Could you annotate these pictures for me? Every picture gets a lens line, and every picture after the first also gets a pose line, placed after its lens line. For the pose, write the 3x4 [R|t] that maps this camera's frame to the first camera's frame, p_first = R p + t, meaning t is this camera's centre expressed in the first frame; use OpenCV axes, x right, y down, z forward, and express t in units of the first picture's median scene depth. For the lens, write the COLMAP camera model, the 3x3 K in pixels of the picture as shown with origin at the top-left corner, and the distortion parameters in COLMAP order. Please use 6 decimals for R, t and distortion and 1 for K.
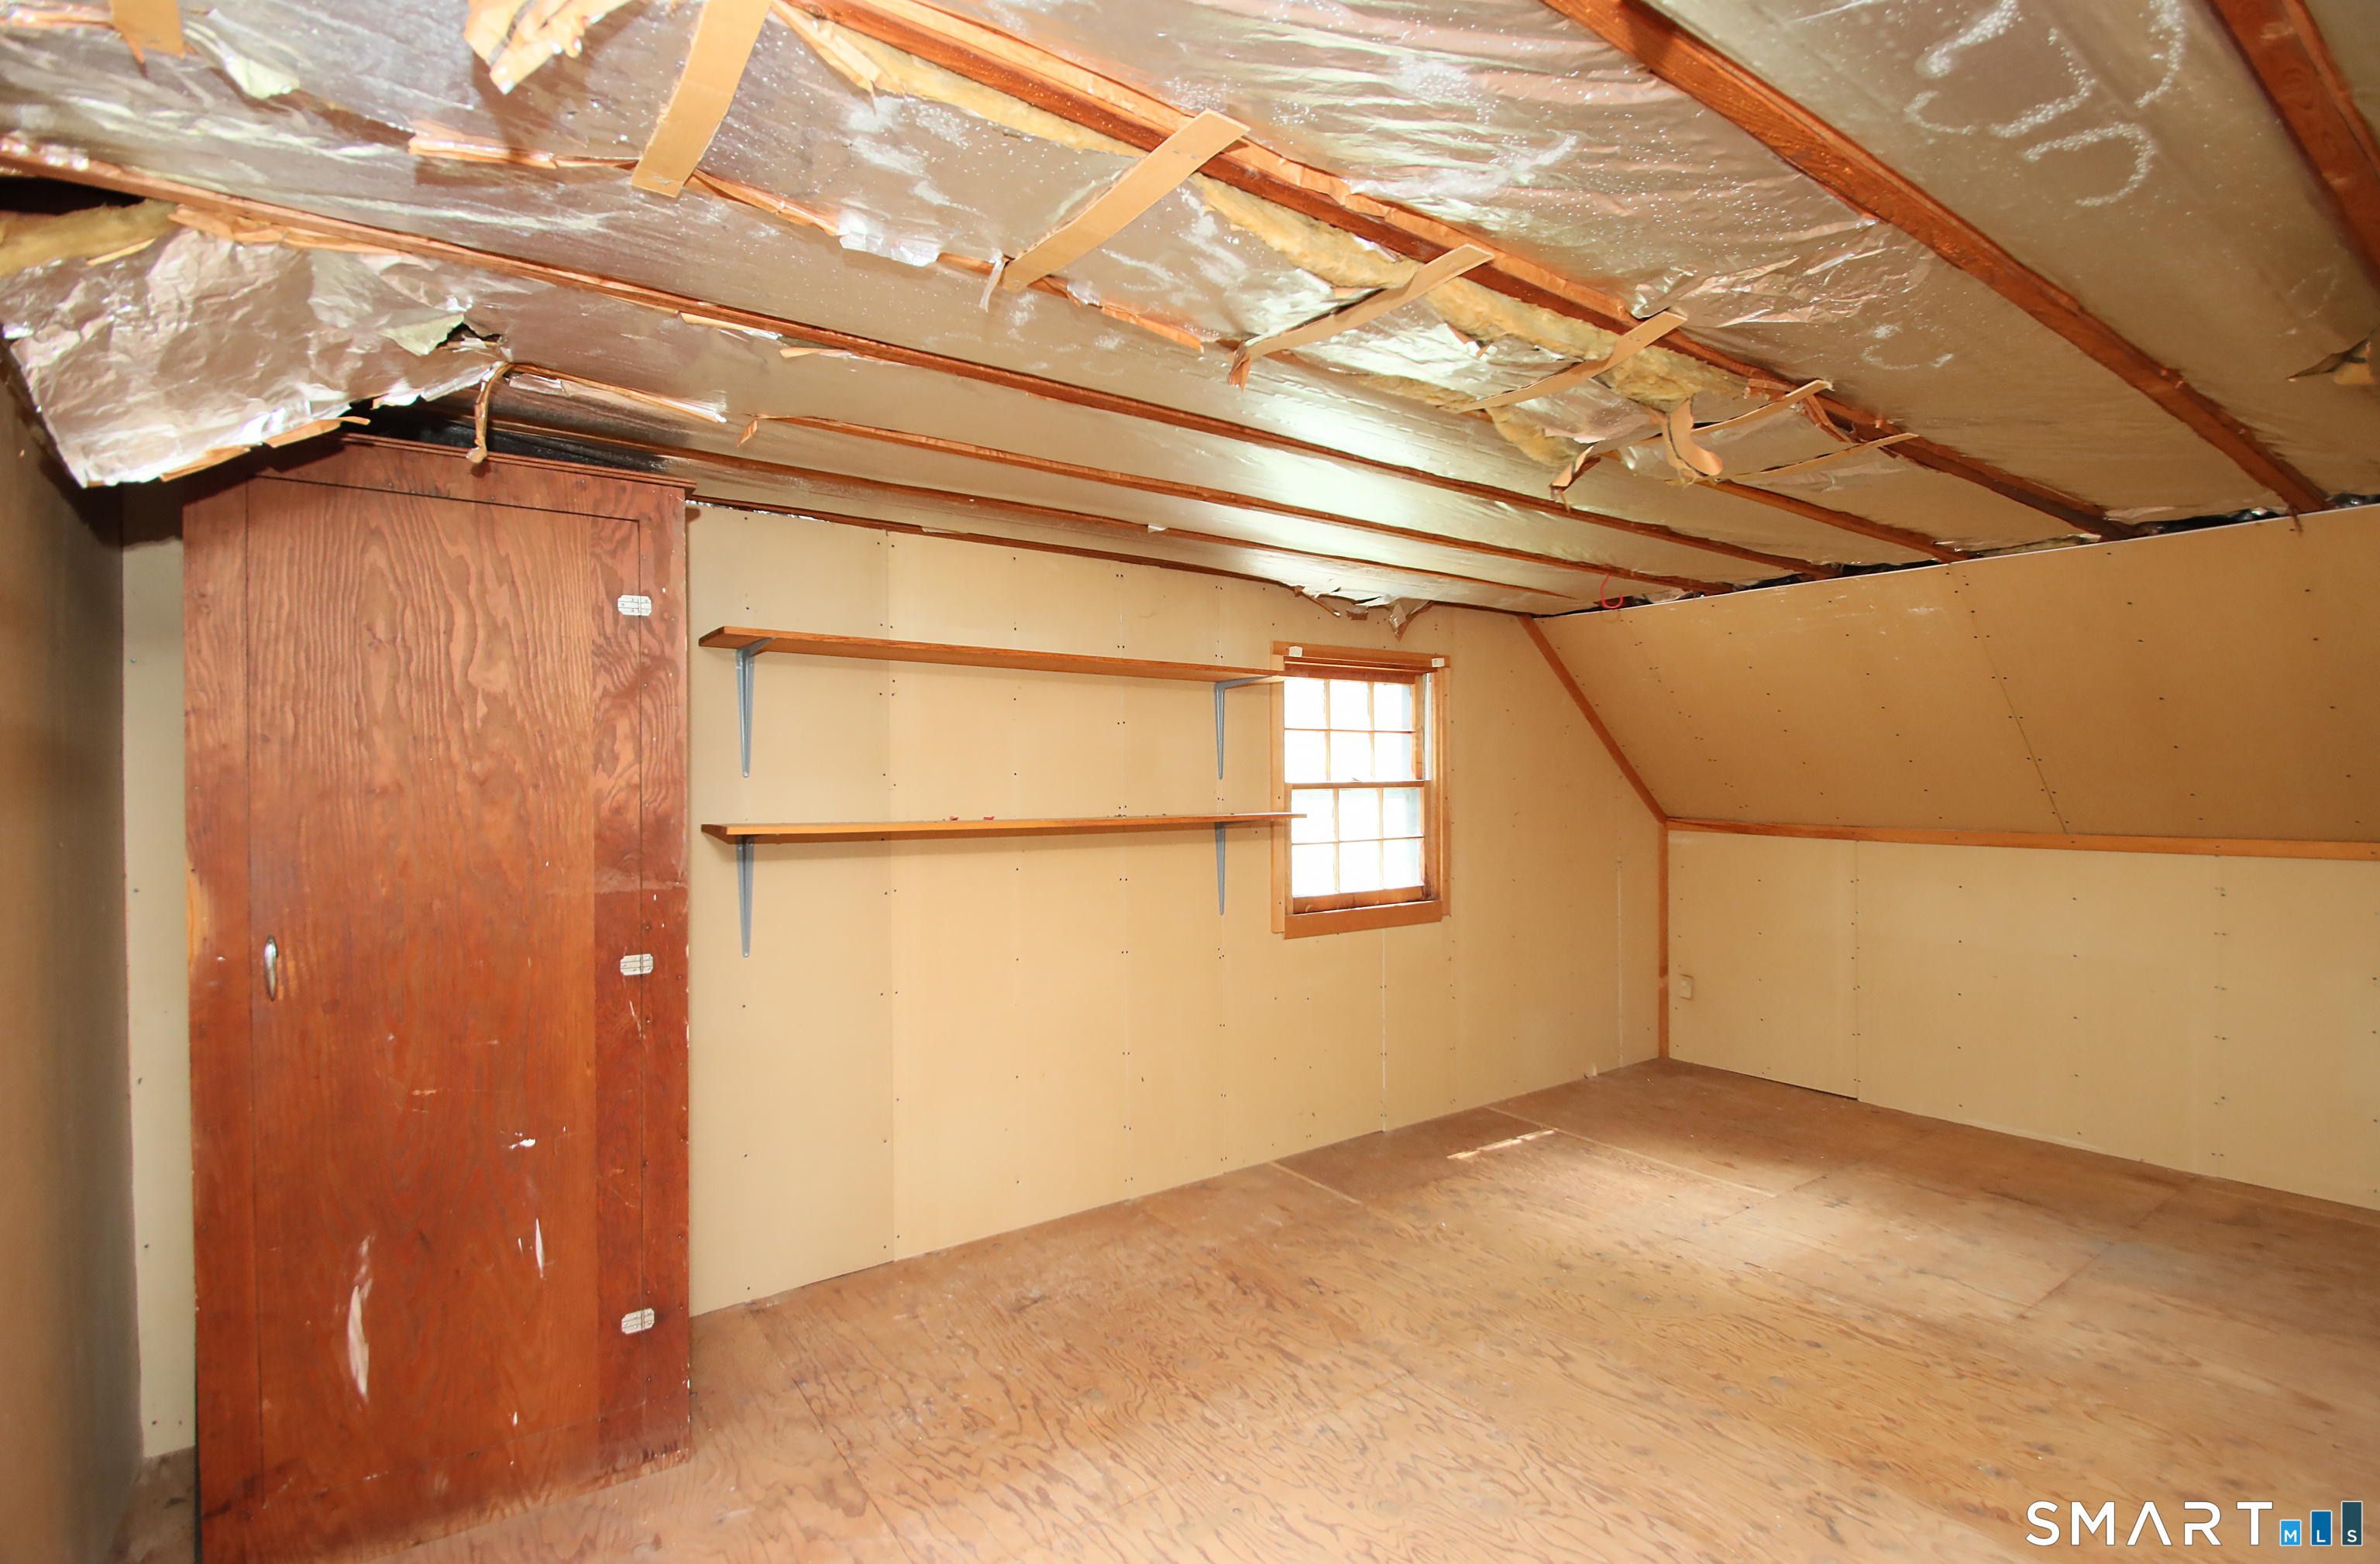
lens RADIAL K [[1106.3, 0, 1197.4], [0, 1106.3, 794.3], [0, 0, 1]] dist [0.022418, -0.023639]
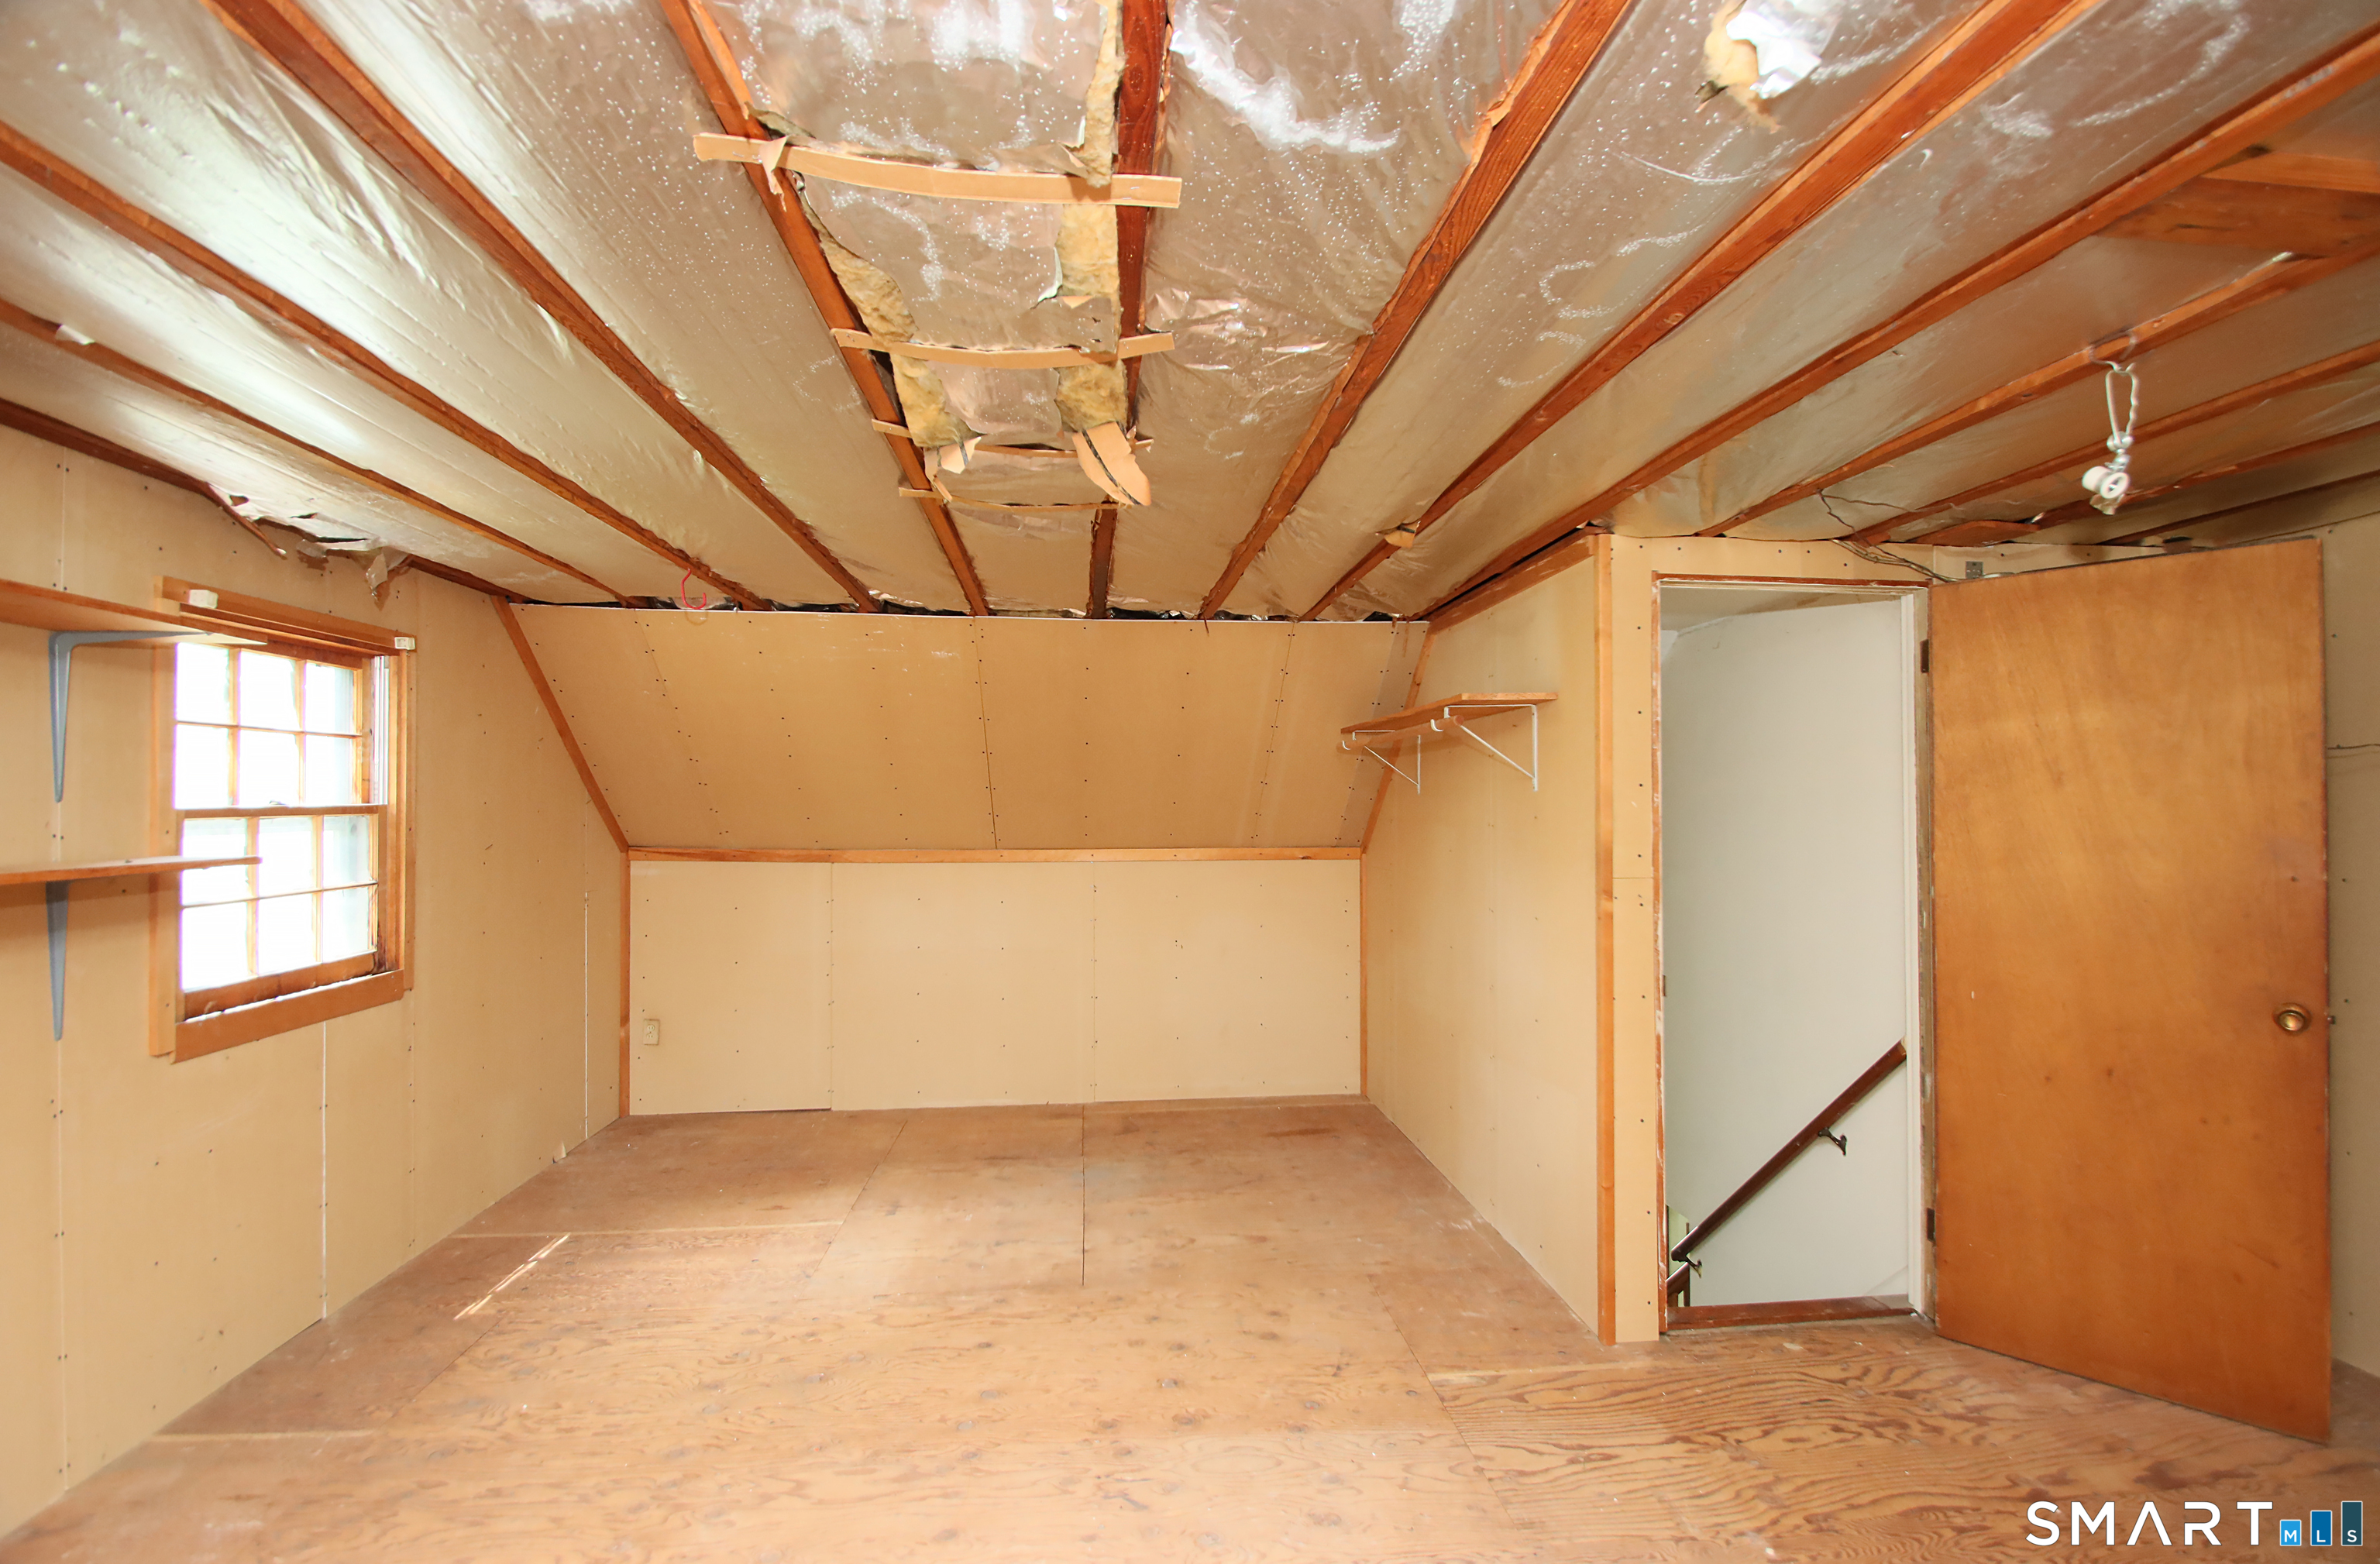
lens RADIAL K [[1106.3, 0, 1197.4], [0, 1106.3, 794.3], [0, 0, 1]] dist [0.022418, -0.023639]
pose [[0.495197, 0.009430, 0.868729, -0.173408], [0.010231, 0.999808, -0.016685, -0.002369], [-0.868720, 0.017150, 0.495006, 0.203651]]
